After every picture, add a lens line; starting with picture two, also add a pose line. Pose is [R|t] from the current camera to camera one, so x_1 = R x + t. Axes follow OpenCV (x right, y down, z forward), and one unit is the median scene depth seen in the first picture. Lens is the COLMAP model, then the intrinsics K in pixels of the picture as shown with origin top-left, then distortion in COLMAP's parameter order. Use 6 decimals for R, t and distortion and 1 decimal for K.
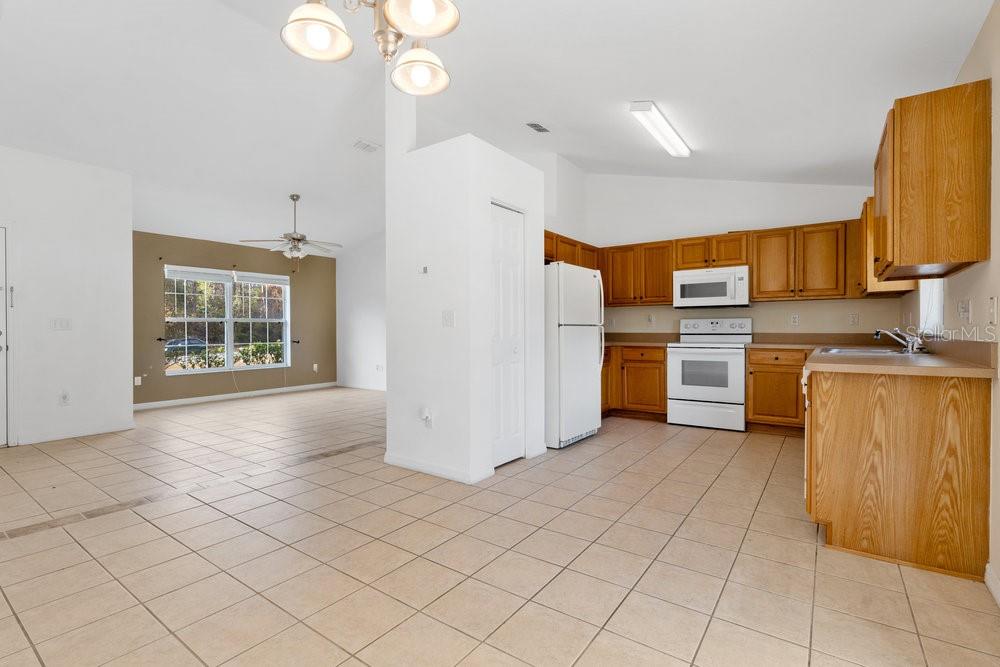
lens RADIAL K [[489.1, 0, 495.8], [0, 489.1, 332.5], [0, 0, 1]] dist [0.024384, -0.000211]
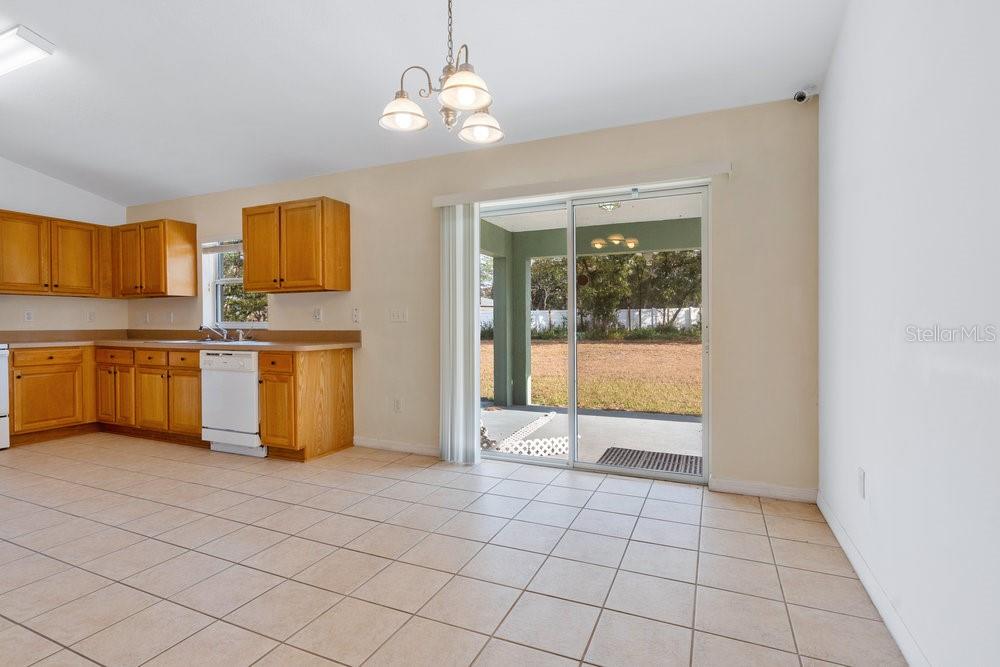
lens RADIAL K [[459.8, 0, 527.1], [0, 459.8, 330.3], [0, 0, 1]] dist [-0.007997, 0.002471]
pose [[-0.242016, -0.011939, 0.970199, -0.461407], [0.011891, 0.999813, 0.015269, -0.000921], [-0.970199, 0.015232, -0.241829, 0.330102]]
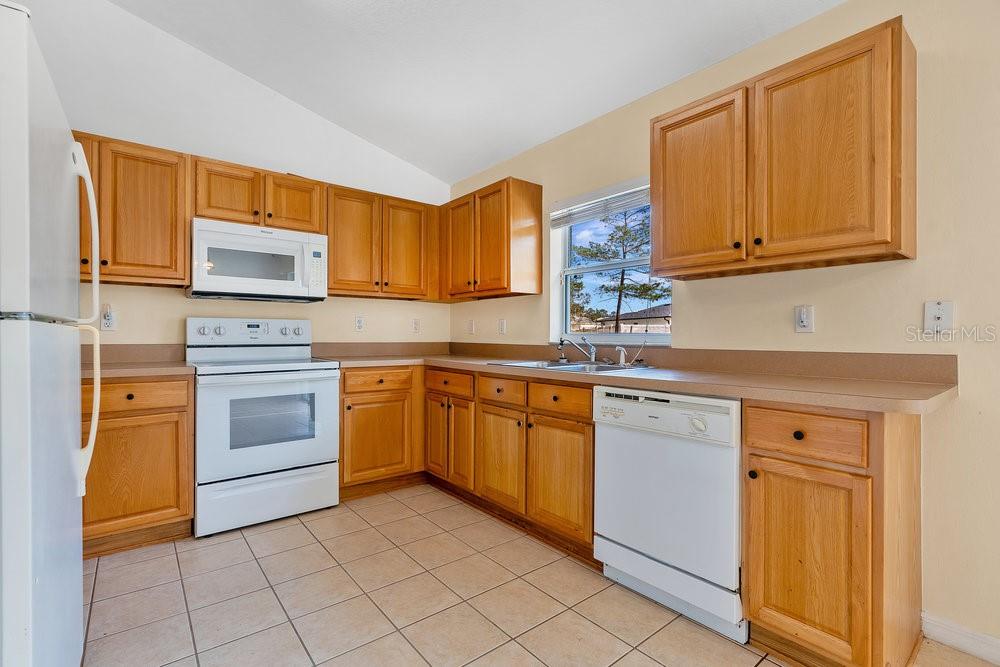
lens RADIAL K [[459.8, 0, 494.5], [0, 459.8, 333.7], [0, 0, 1]] dist [-0.007997, 0.002471]
pose [[0.281306, 0.007267, 0.959591, 0.012866], [0.003183, 0.999959, -0.008506, -0.005529], [-0.959613, 0.005447, 0.281271, 0.654158]]
